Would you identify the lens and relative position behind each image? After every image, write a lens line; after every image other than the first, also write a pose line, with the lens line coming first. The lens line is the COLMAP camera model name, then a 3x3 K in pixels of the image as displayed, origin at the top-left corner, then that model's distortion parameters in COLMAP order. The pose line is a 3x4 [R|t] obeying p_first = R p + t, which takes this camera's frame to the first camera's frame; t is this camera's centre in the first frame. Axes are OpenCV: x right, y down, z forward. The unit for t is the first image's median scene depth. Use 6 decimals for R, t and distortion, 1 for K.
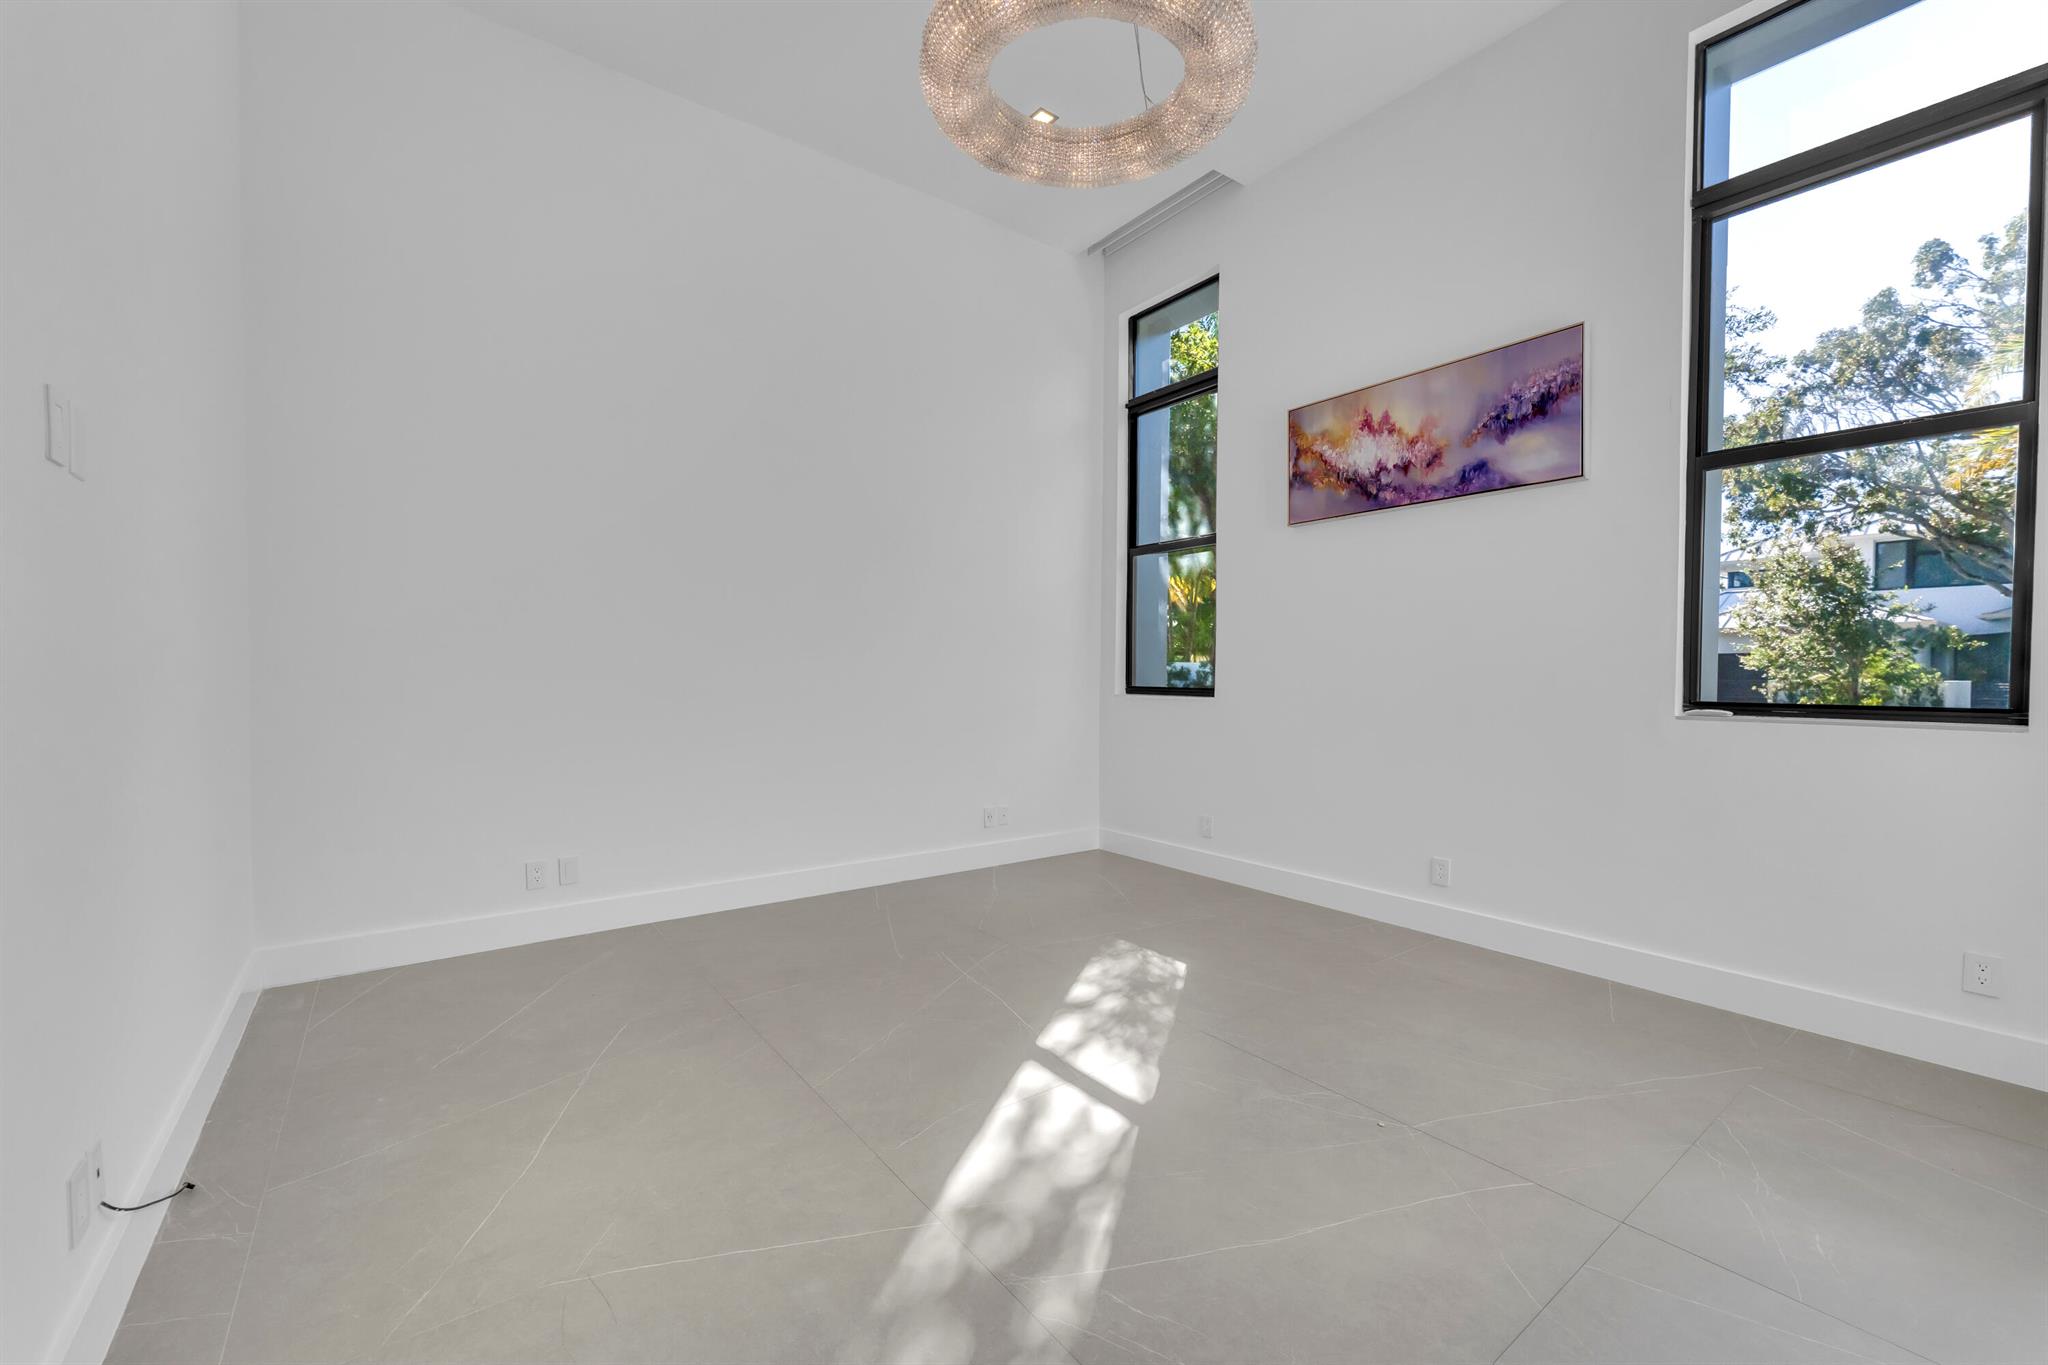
lens RADIAL K [[820.8, 0, 1022.3], [0, 820.8, 683.2], [0, 0, 1]] dist [-0.005127, -0.000112]
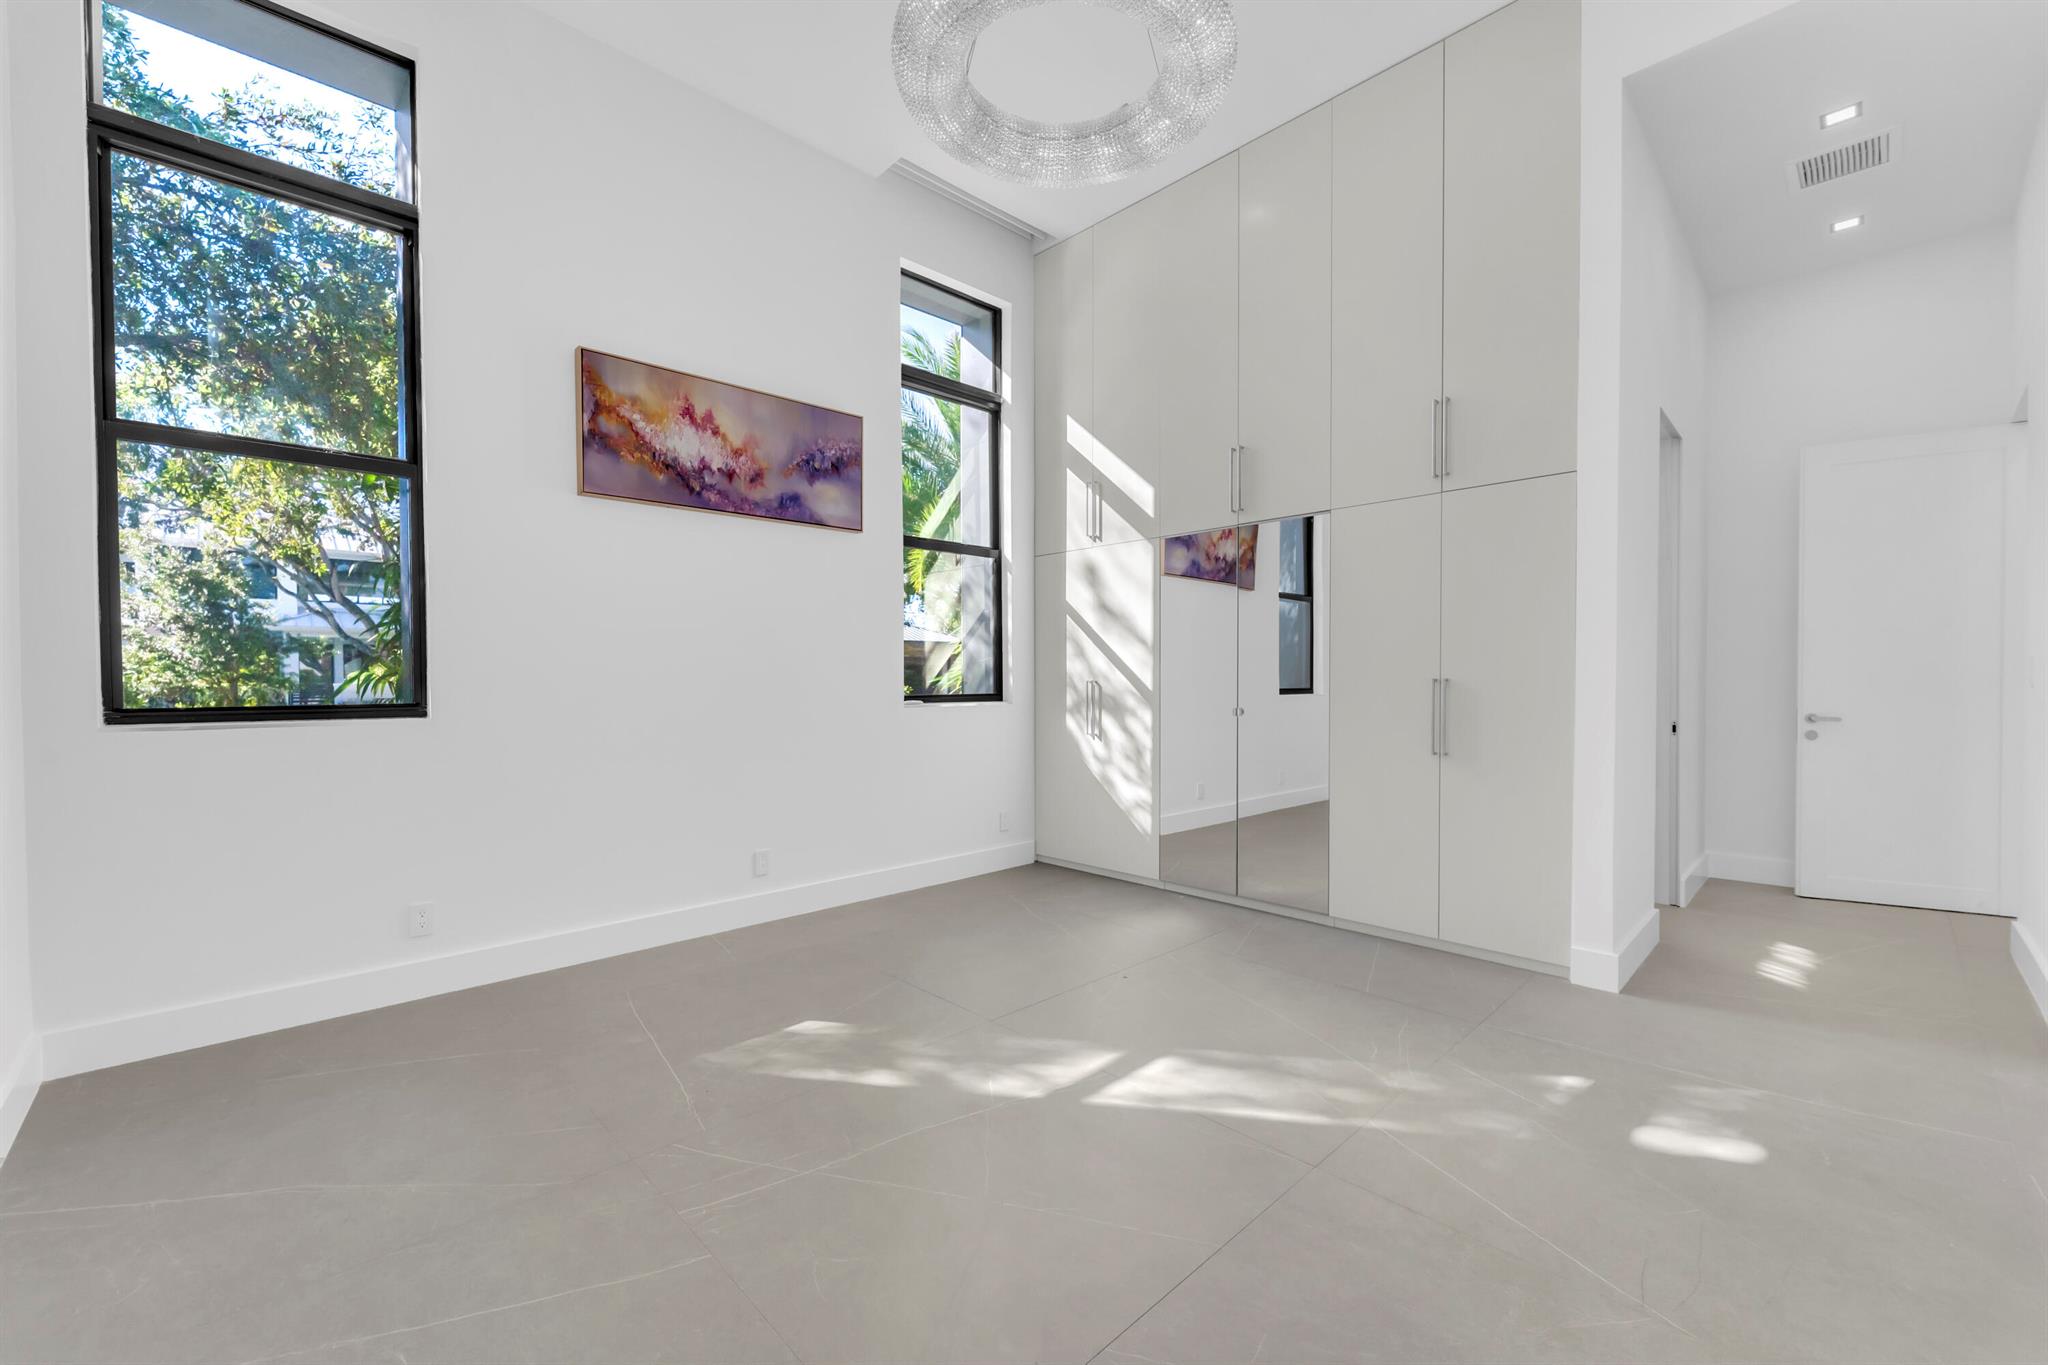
lens RADIAL K [[820.8, 0, 1023.9], [0, 820.8, 683.1], [0, 0, 1]] dist [-0.005127, -0.000112]
pose [[-0.123130, -0.011346, 0.992326, -0.572800], [0.015002, 0.999799, 0.013293, -0.014221], [-0.992277, 0.016524, -0.122935, 0.753655]]
